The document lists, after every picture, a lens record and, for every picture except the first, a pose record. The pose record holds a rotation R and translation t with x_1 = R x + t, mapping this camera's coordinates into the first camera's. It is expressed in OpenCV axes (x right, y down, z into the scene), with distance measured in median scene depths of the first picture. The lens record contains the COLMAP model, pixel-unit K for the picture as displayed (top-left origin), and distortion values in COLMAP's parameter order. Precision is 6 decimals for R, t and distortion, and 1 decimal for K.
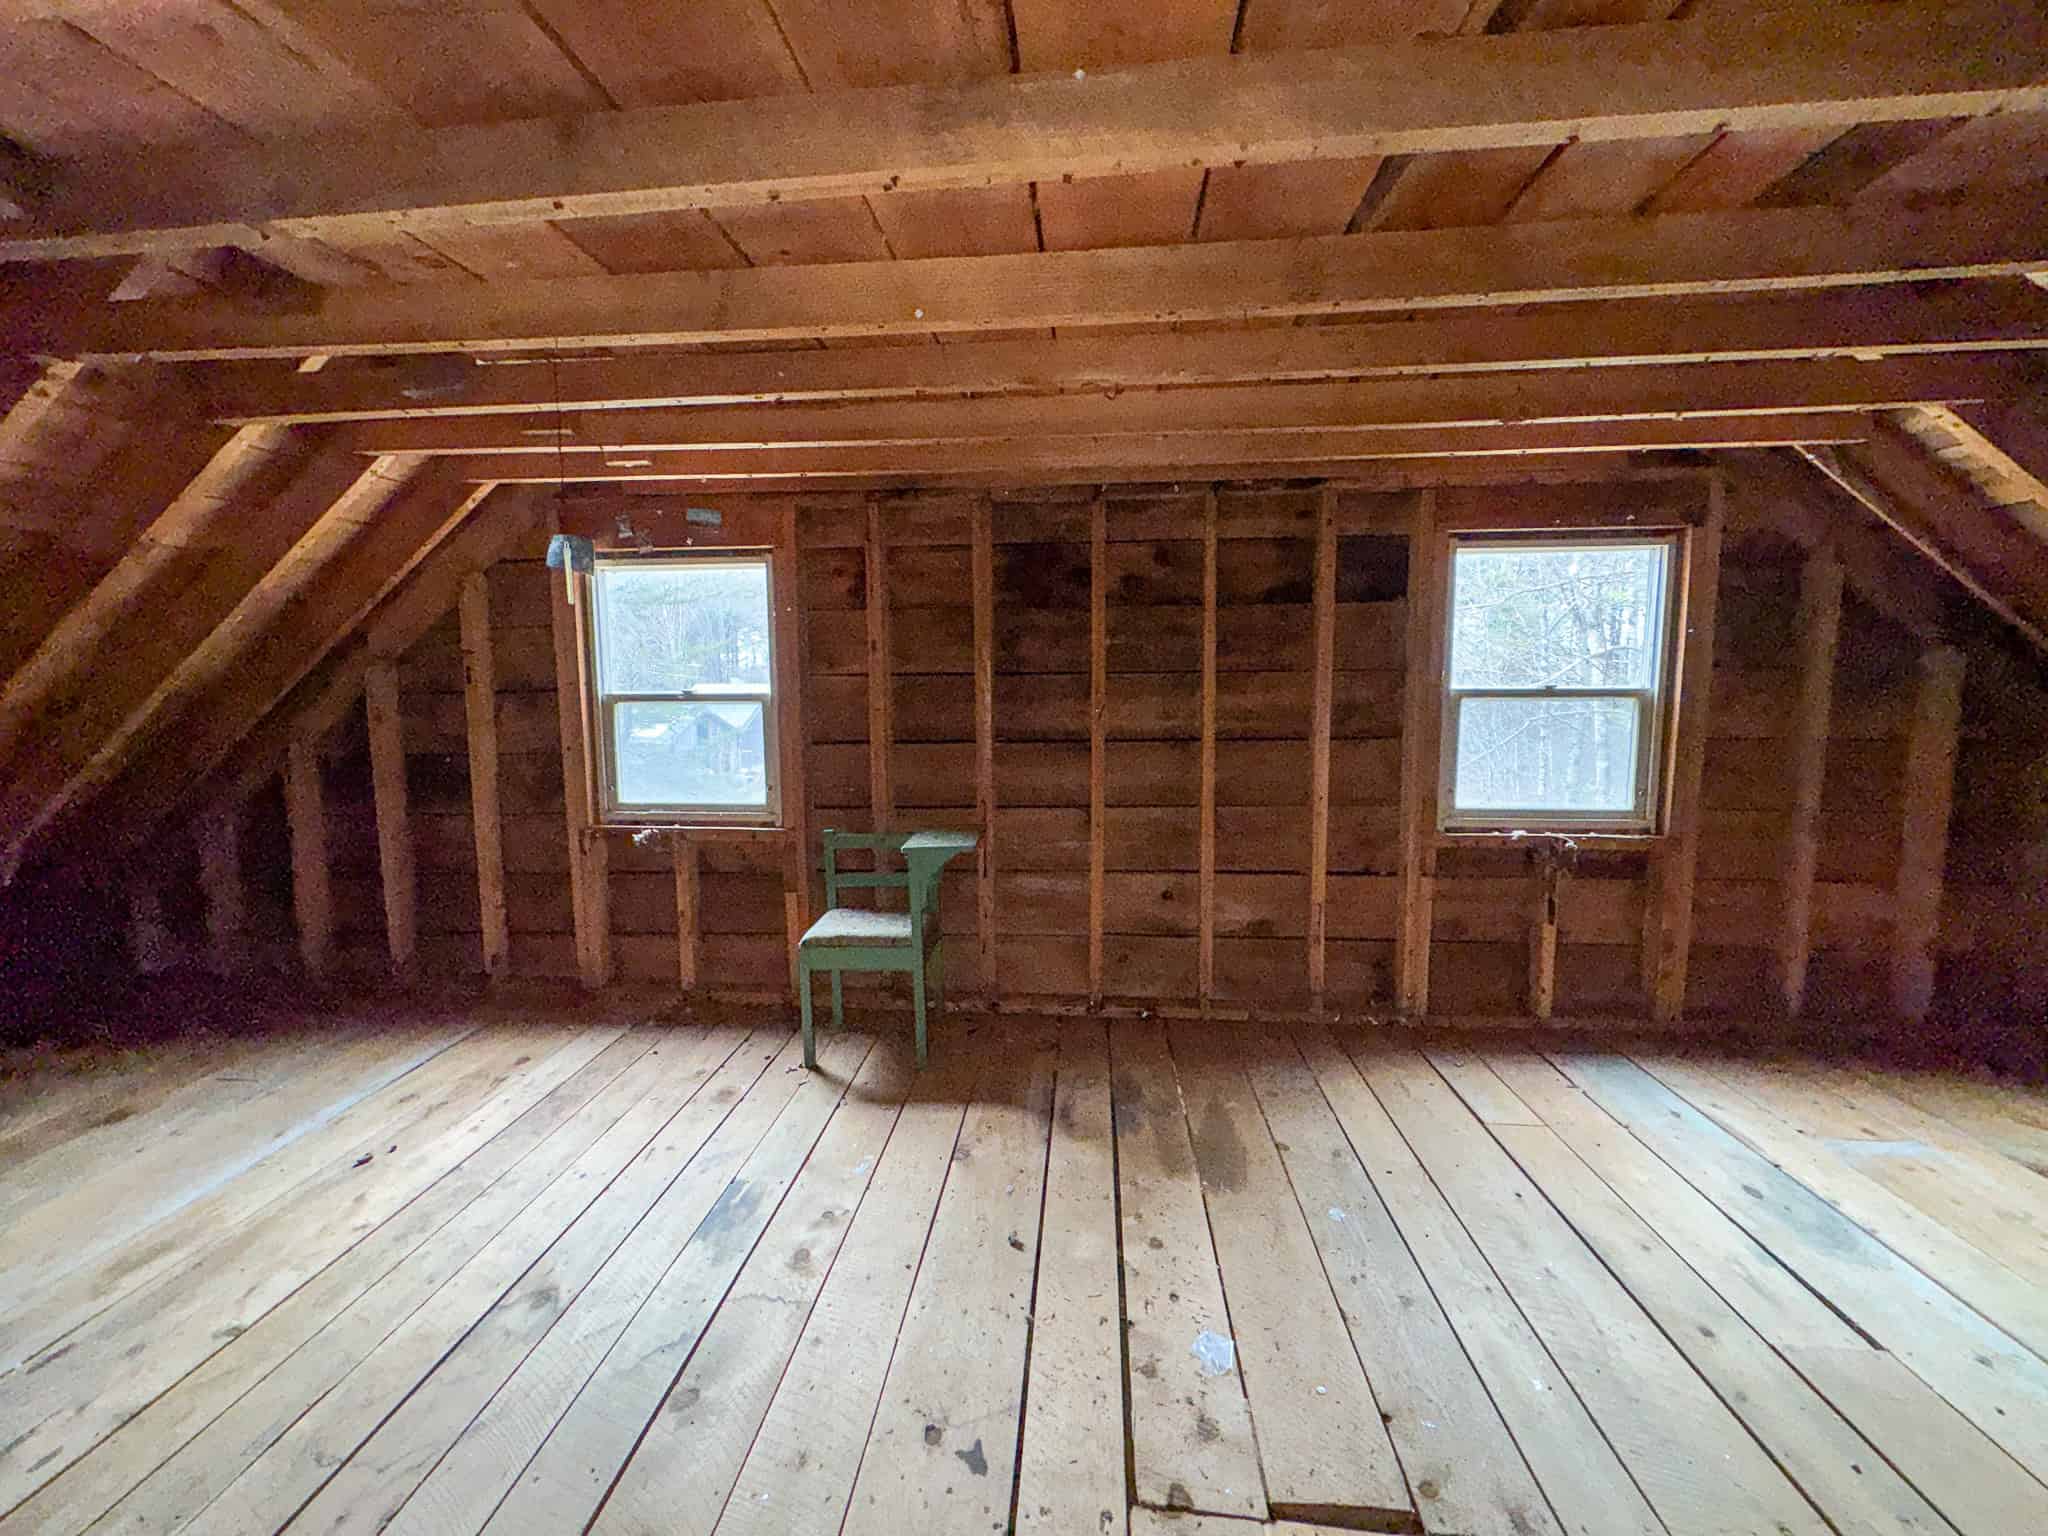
lens RADIAL K [[837.1, 0, 1024.0], [0, 837.1, 768.0], [0, 0, 1]] dist [0.000236, 0.000122]
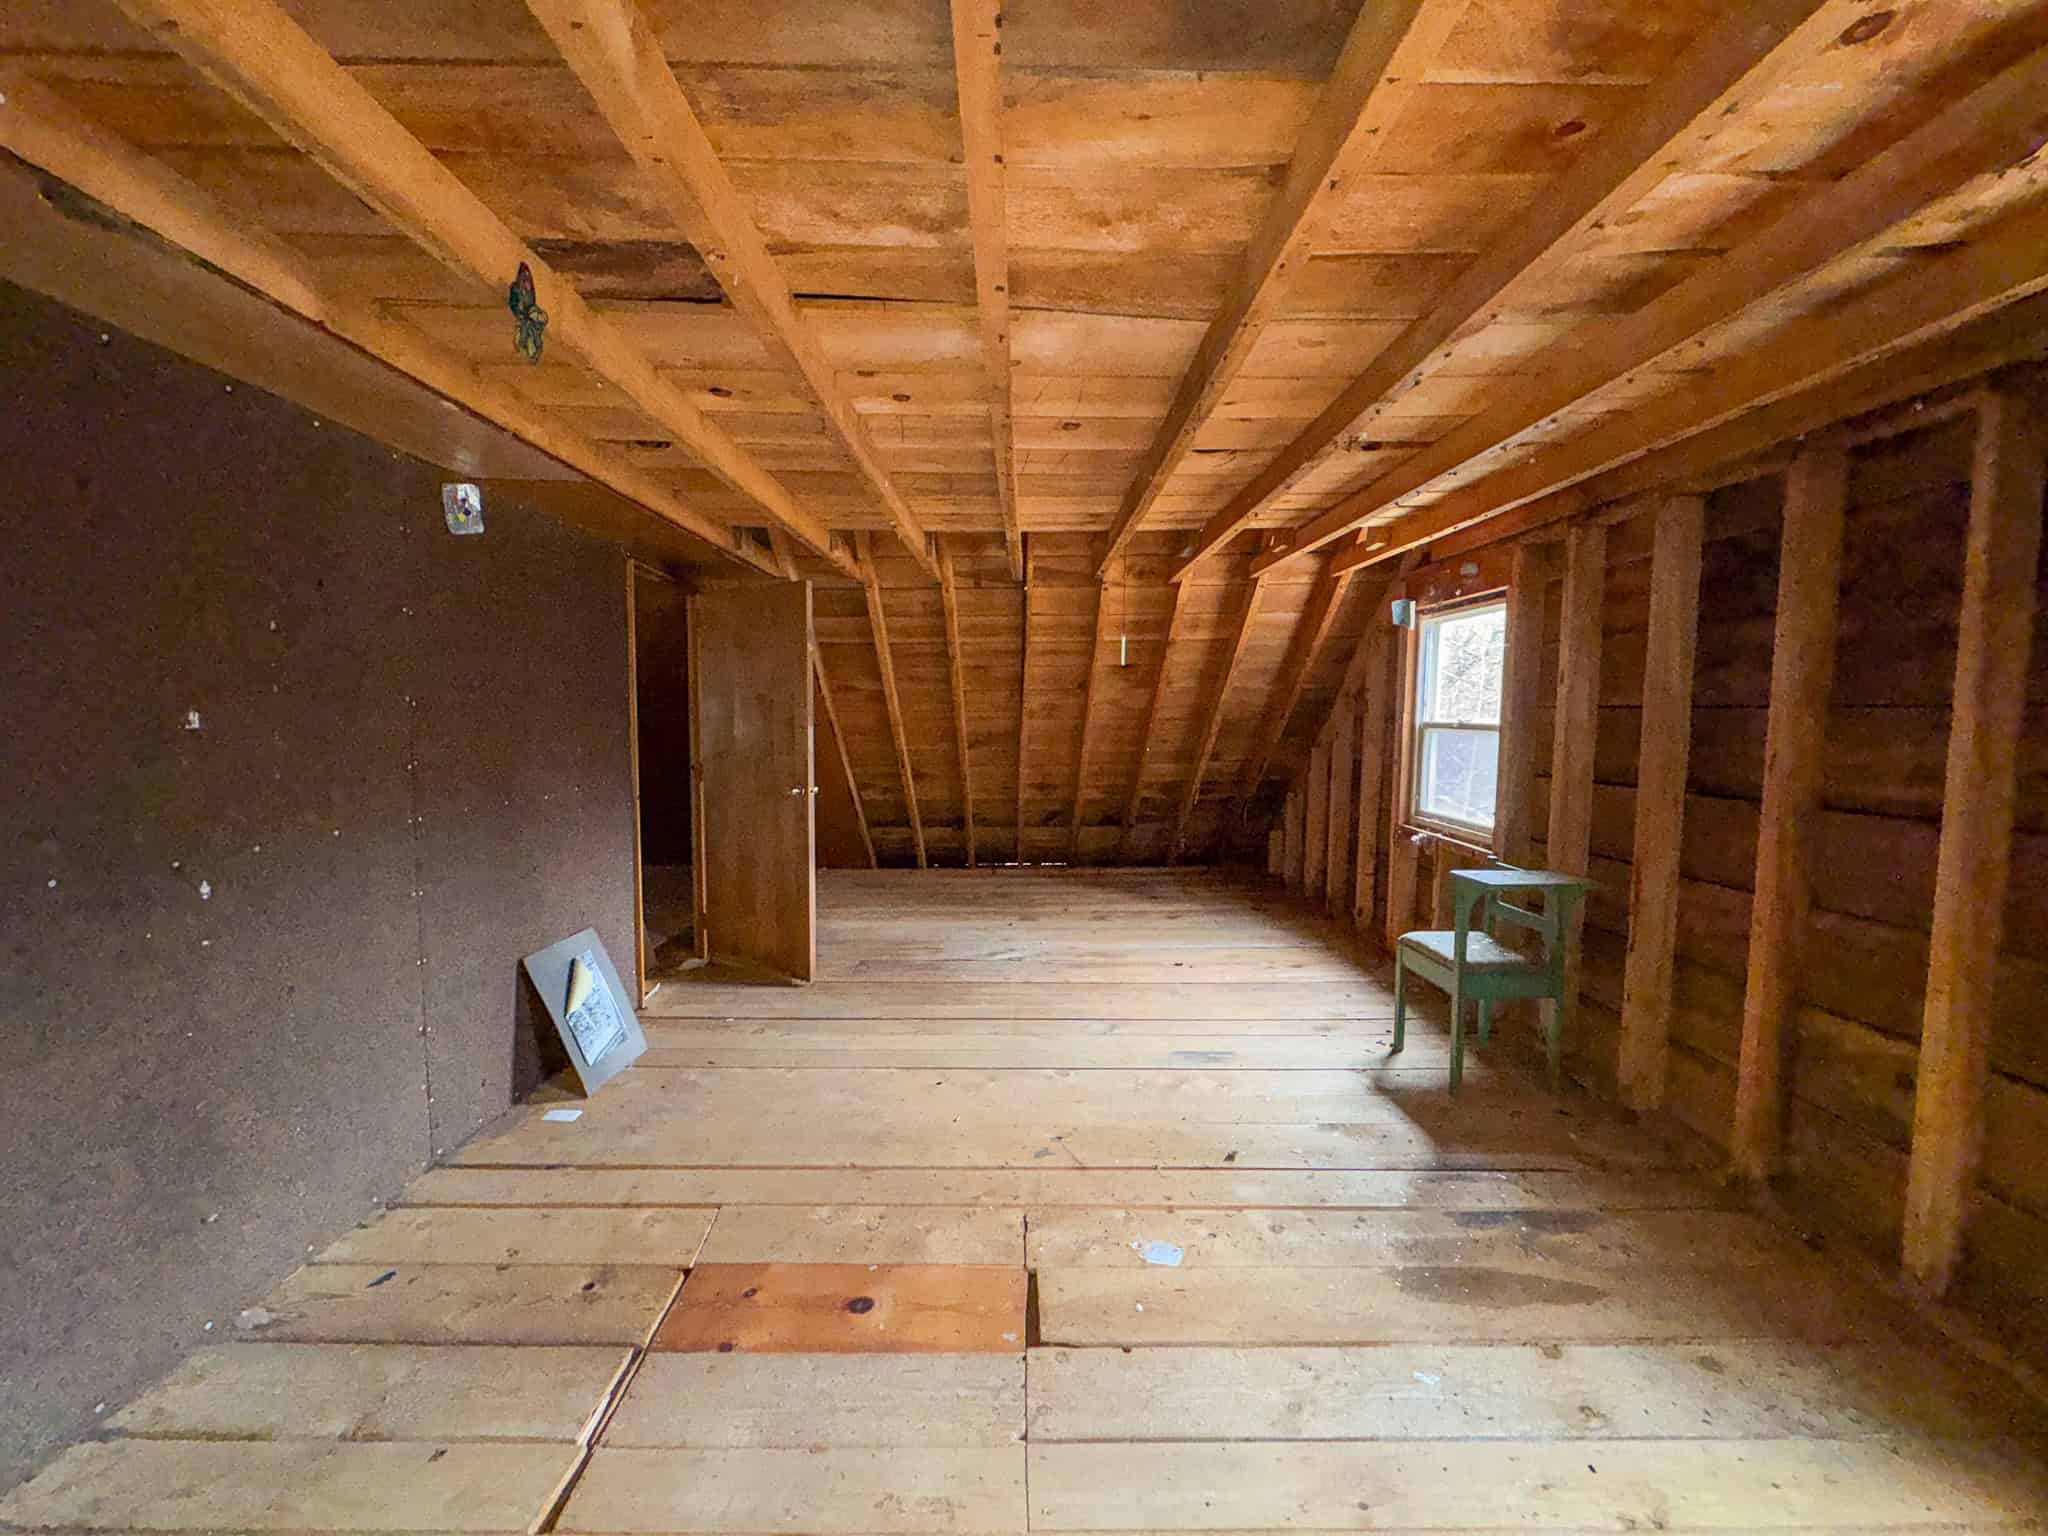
lens RADIAL K [[820.0, 0, 1024.0], [0, 820.0, 768.0], [0, 0, 1]] dist [0.000076, 0.000040]
pose [[0.096287, 0.081218, -0.992035, 0.788368], [-0.118220, 0.990544, 0.069621, -0.040903], [0.988308, 0.110575, 0.104978, 0.346922]]
